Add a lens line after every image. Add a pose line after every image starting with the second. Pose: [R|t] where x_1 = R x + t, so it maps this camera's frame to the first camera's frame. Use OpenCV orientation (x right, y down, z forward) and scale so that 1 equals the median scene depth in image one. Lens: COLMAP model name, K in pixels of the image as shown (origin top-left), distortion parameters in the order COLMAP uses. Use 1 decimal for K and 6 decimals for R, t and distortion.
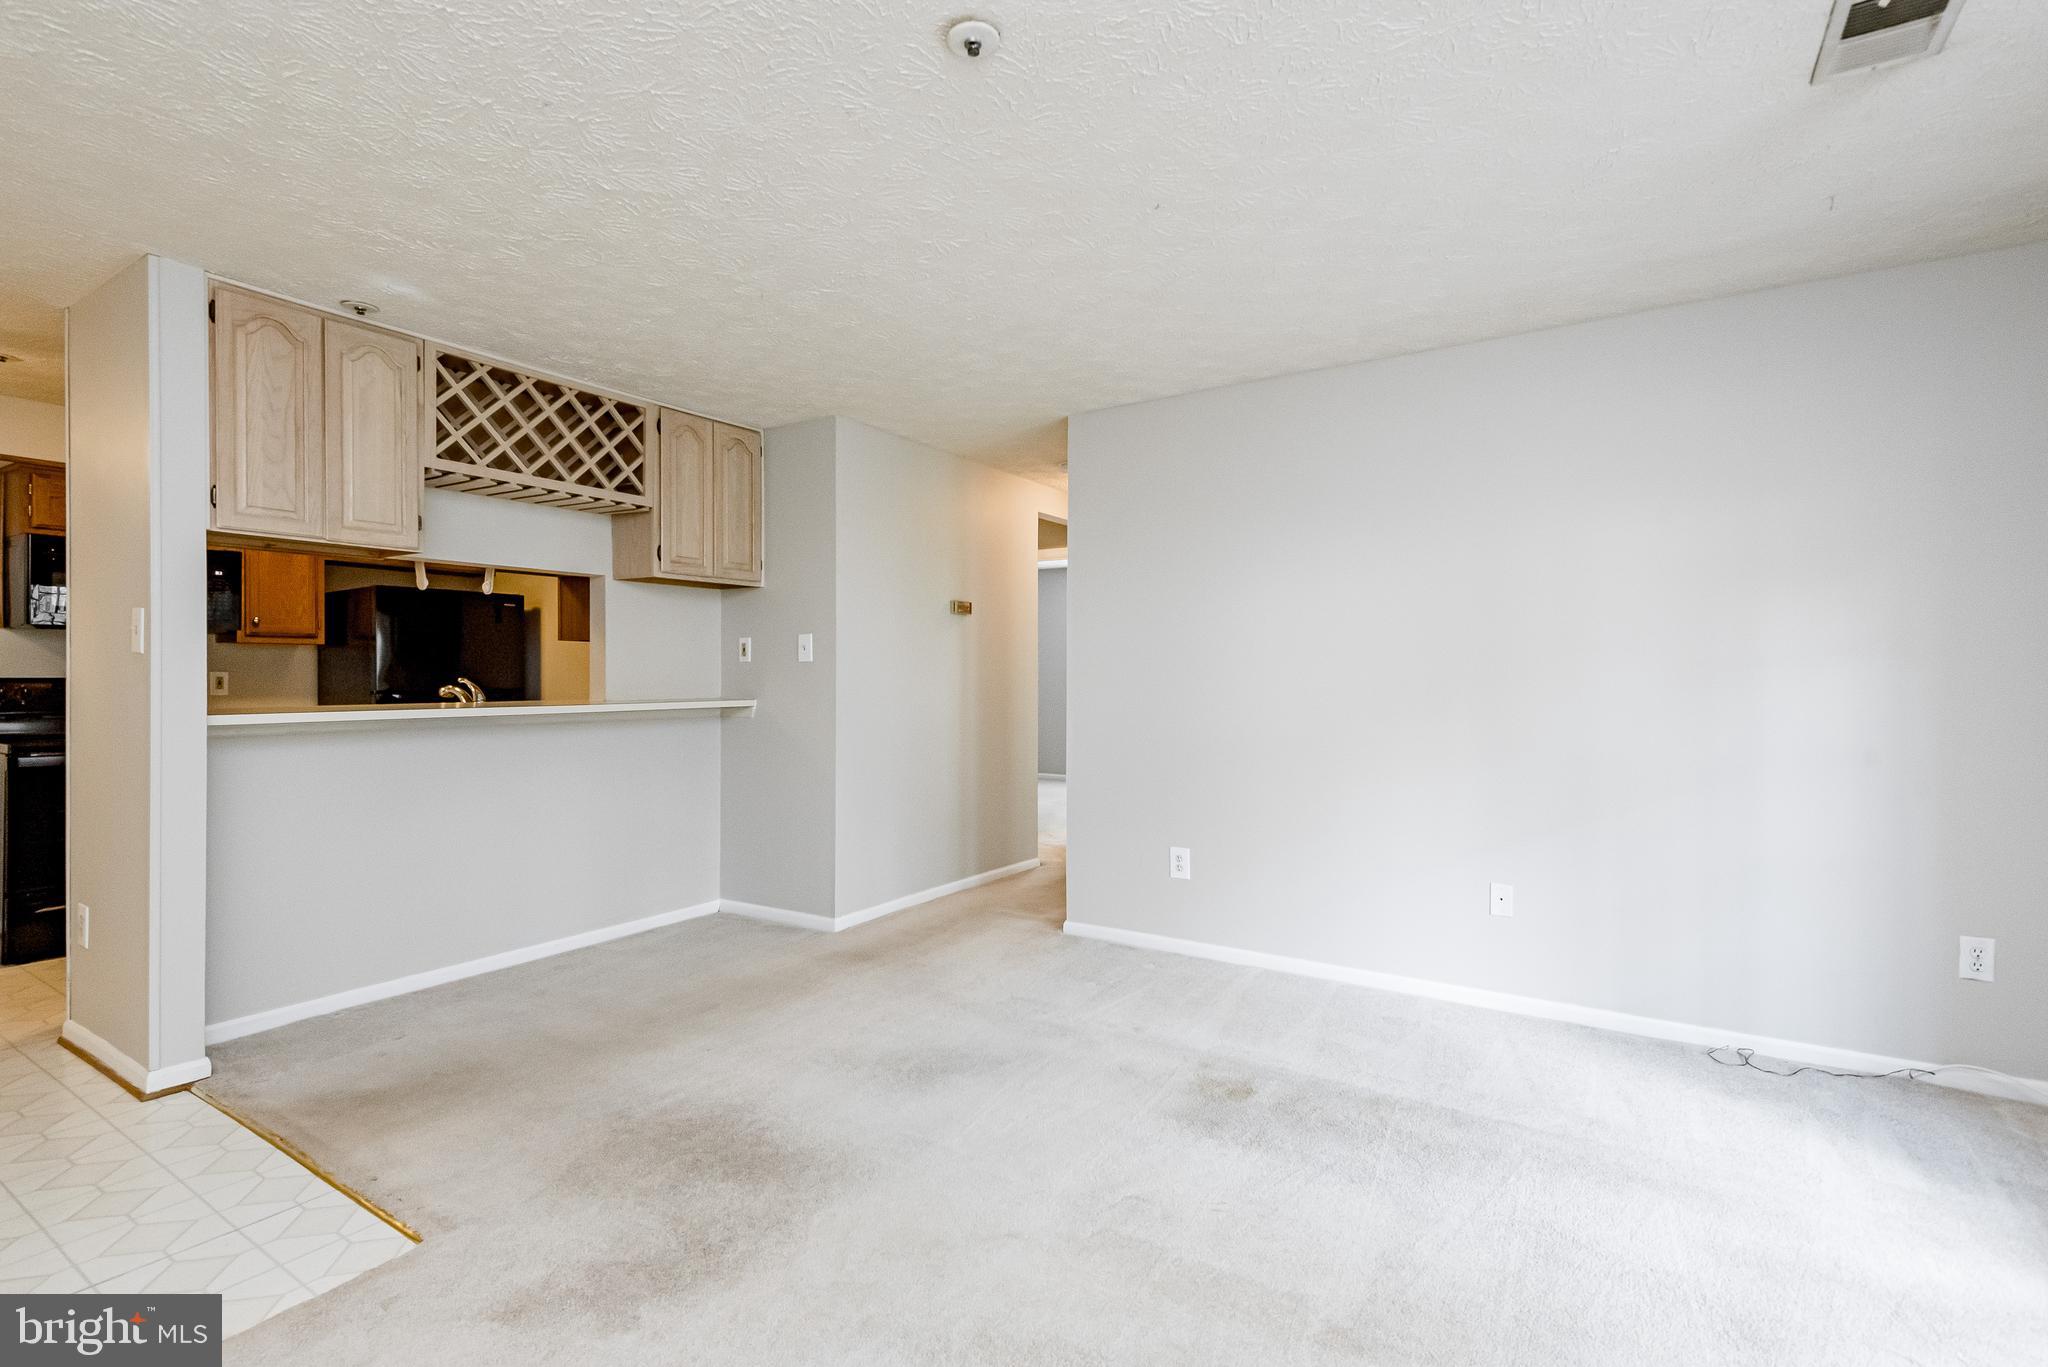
lens RADIAL K [[941.6, 0, 1030.8], [0, 941.6, 677.0], [0, 0, 1]] dist [0.030031, -0.019258]
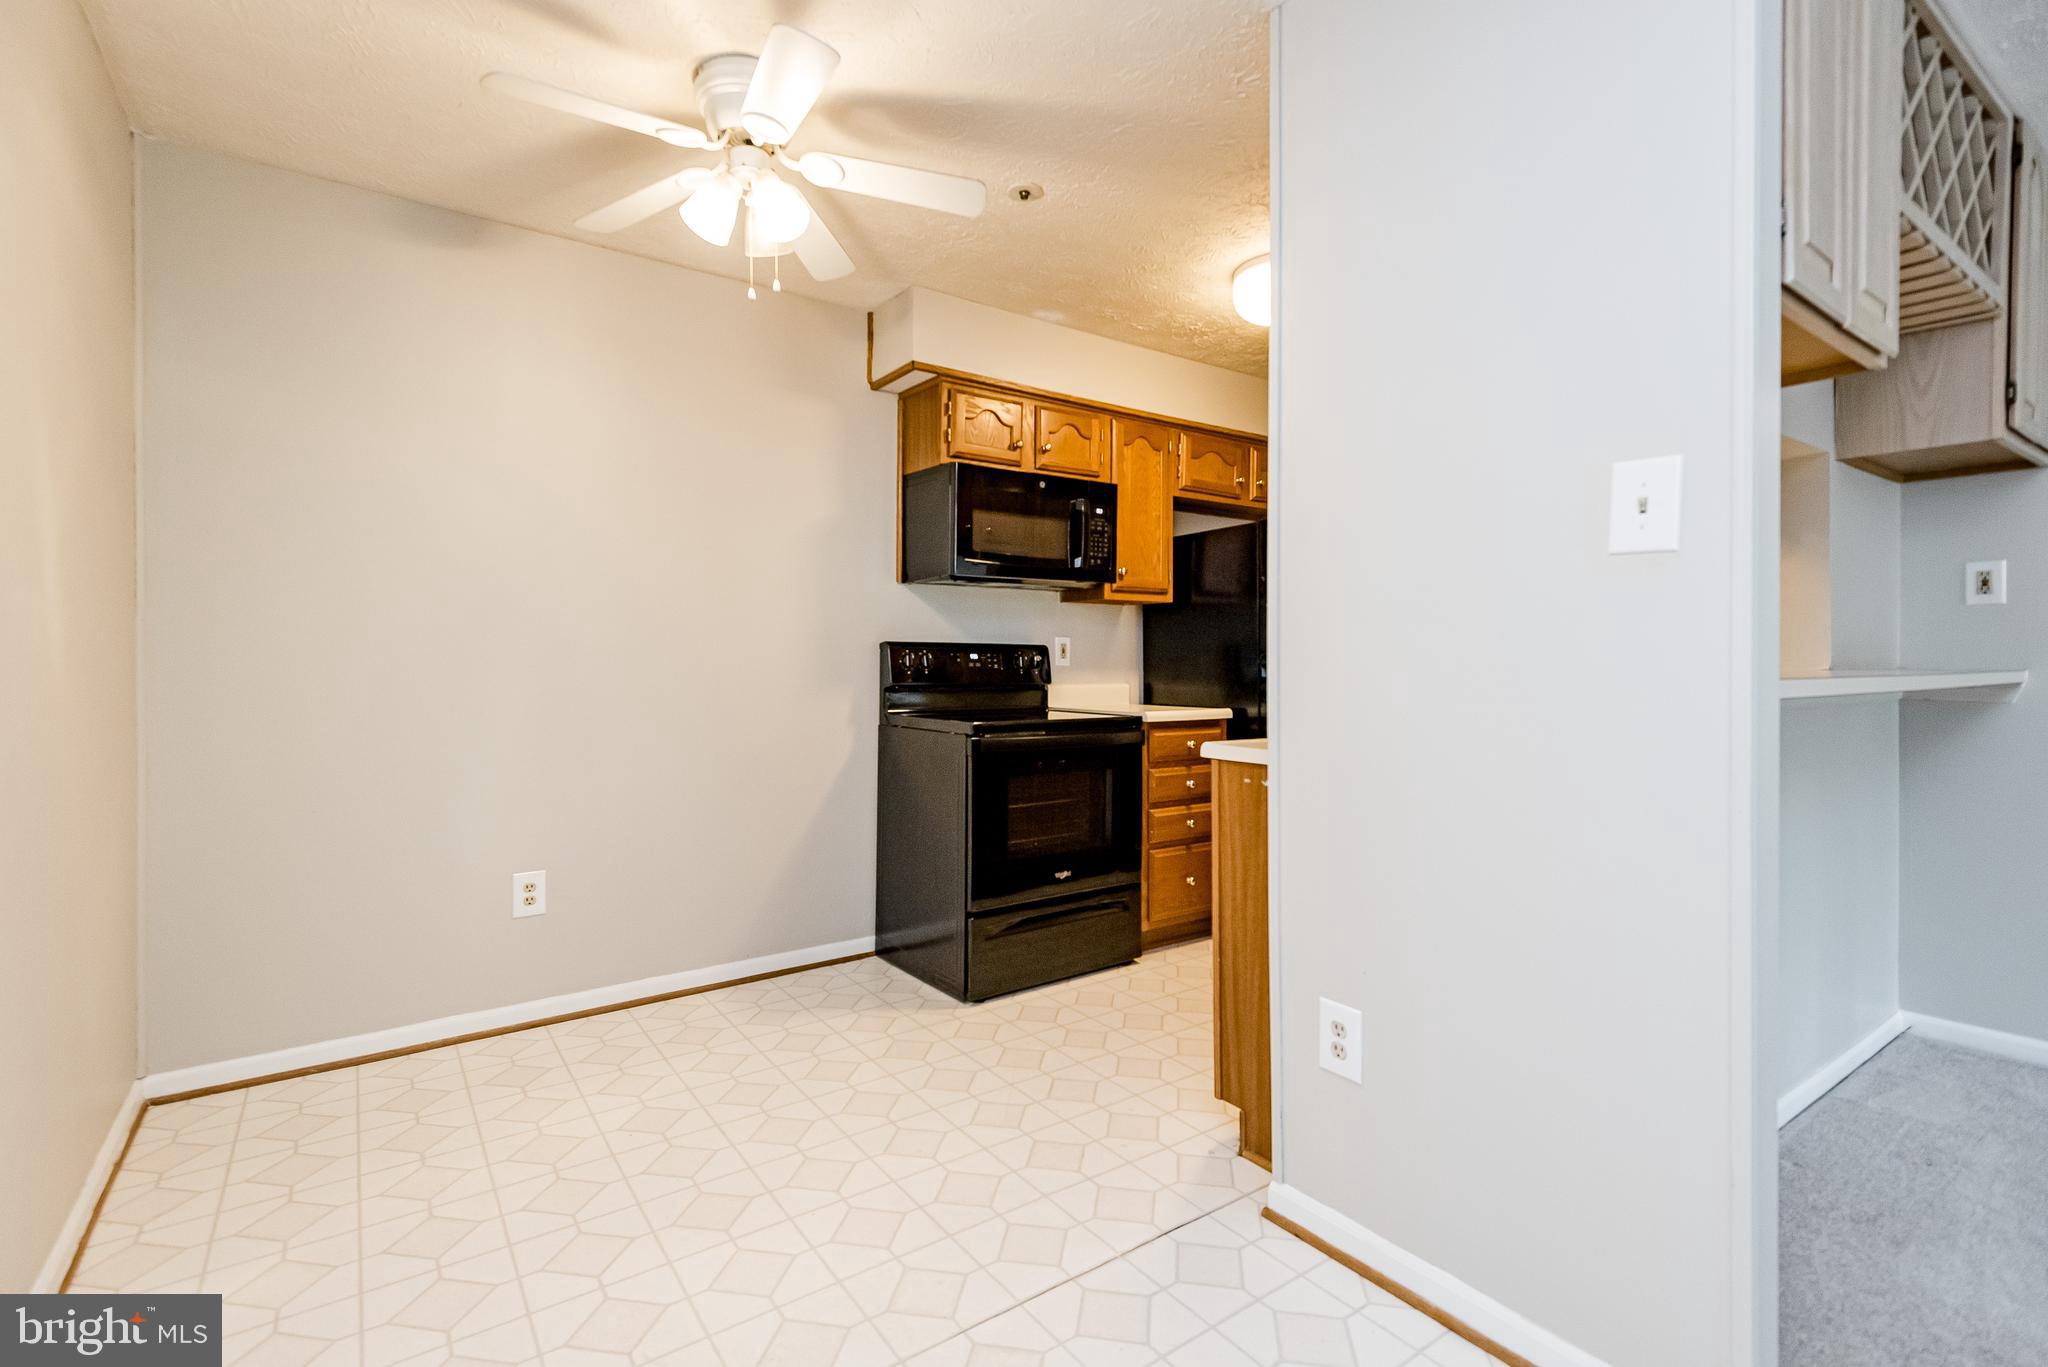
lens RADIAL K [[902.1, 0, 993.3], [0, 902.1, 674.6], [0, 0, 1]] dist [0.029846, -0.016686]
pose [[0.922326, 0.002548, -0.386404, -0.745028], [0.001807, 0.999939, 0.010908, 0.022478], [0.386408, -0.010759, 0.922265, 0.307671]]
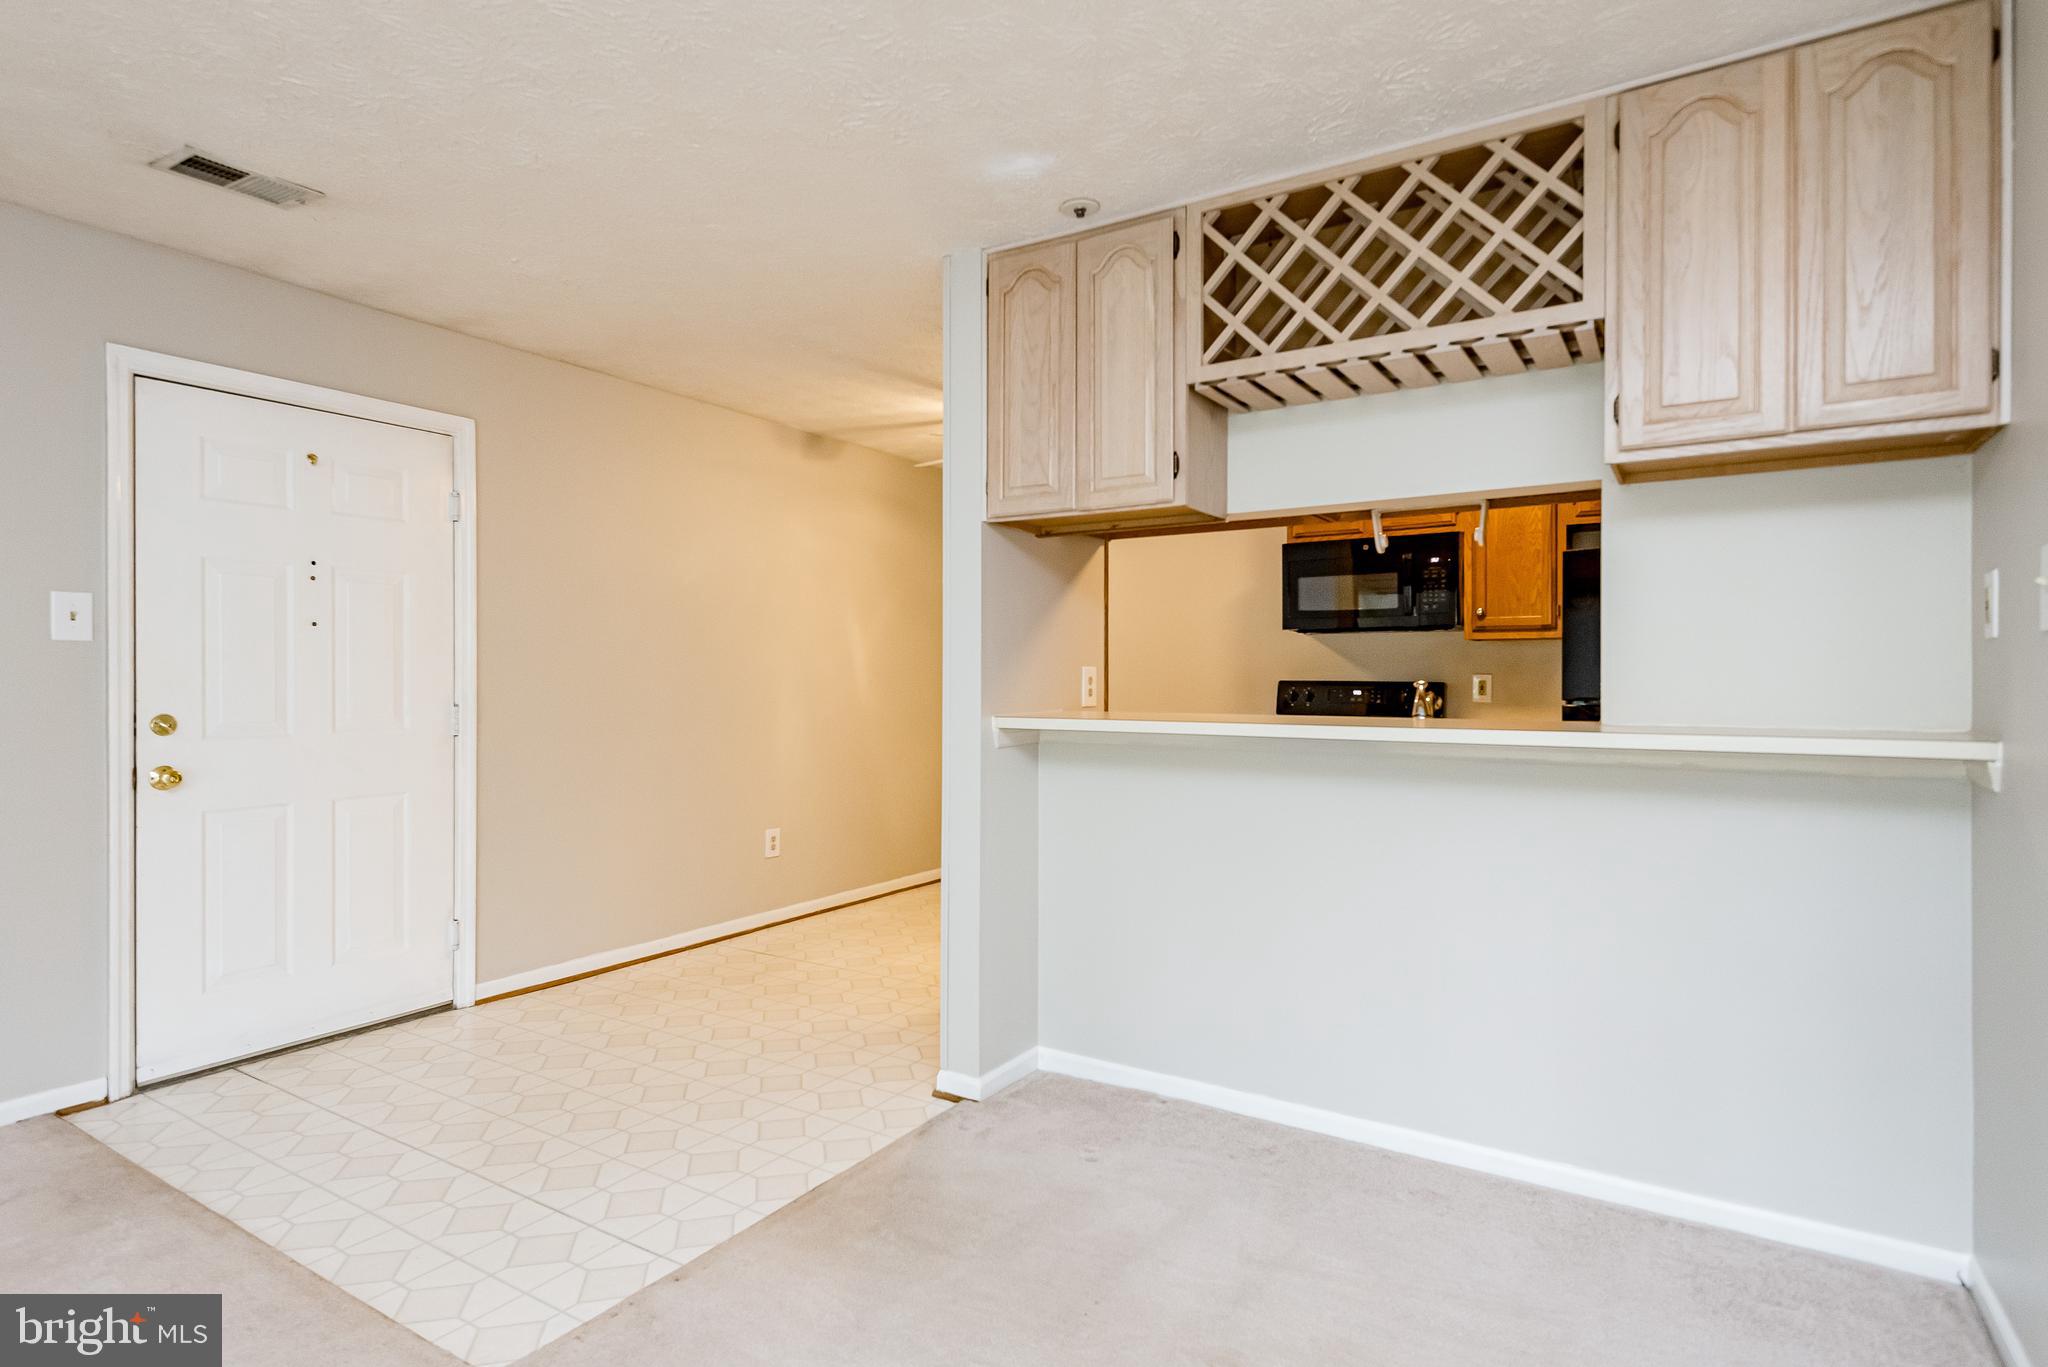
lens RADIAL K [[1062.3, 0, 1017.1], [0, 1062.3, 678.3], [0, 0, 1]] dist [-0.002841, -0.000927]
pose [[-0.011761, -0.002966, -0.999926, 0.133040], [-0.002826, 0.999992, -0.002933, 0.002563], [0.999927, 0.002791, -0.011769, 0.728661]]
